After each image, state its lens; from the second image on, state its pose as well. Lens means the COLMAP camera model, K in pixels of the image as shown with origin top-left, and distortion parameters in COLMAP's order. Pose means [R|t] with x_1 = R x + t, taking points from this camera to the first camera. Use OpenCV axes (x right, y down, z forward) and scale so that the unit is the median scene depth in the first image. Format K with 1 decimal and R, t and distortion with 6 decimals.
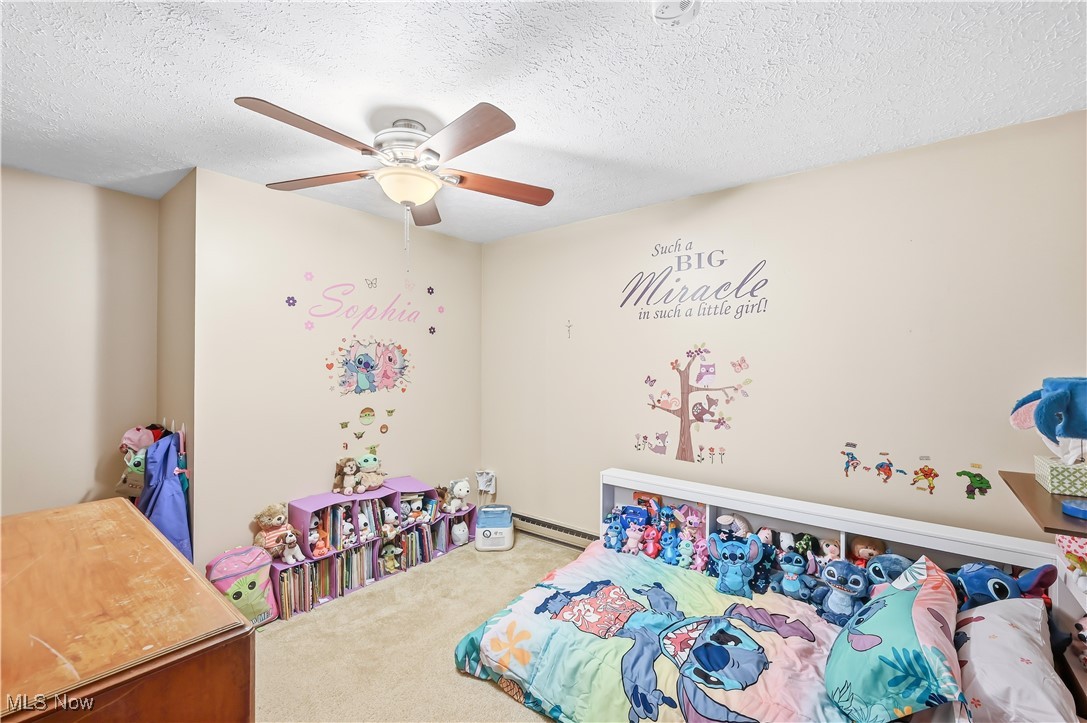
lens RADIAL K [[444.7, 0, 523.7], [0, 444.7, 354.4], [0, 0, 1]] dist [-0.000038, 0.000030]
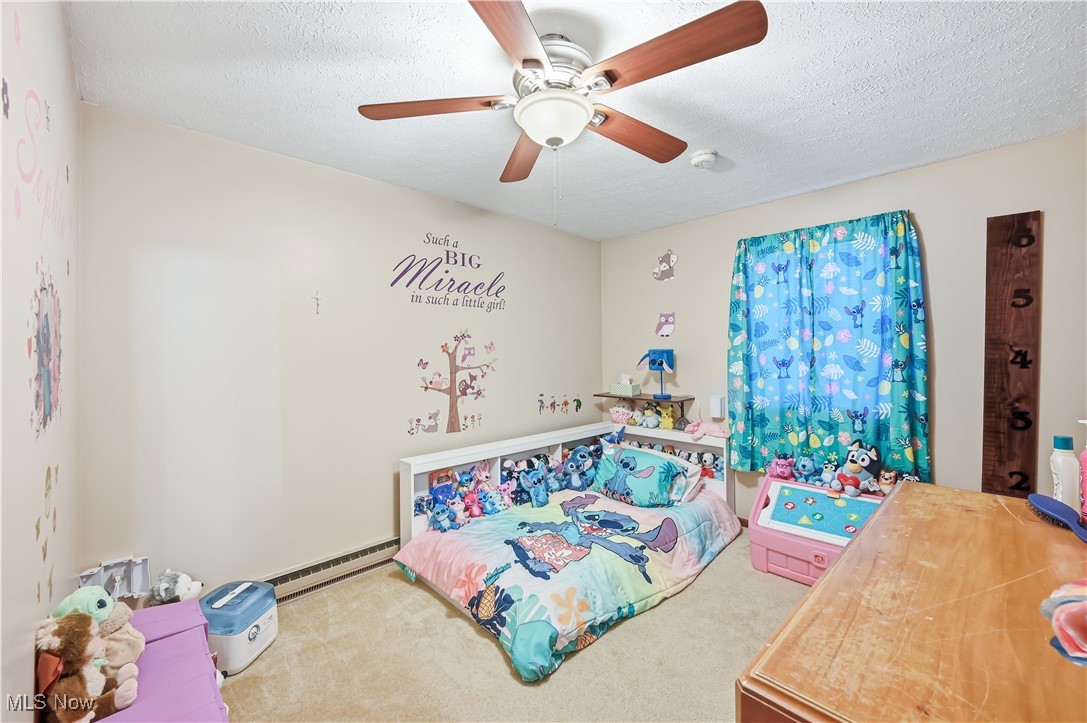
lens RADIAL K [[441.6, 0, 543.8], [0, 441.6, 346.8], [0, 0, 1]] dist [-0.002258, -0.000105]
pose [[0.118355, 0.010184, 0.992919, -0.750567], [-0.003924, 0.999944, -0.009788, 0.031935], [-0.992964, -0.002738, 0.118388, 0.655628]]
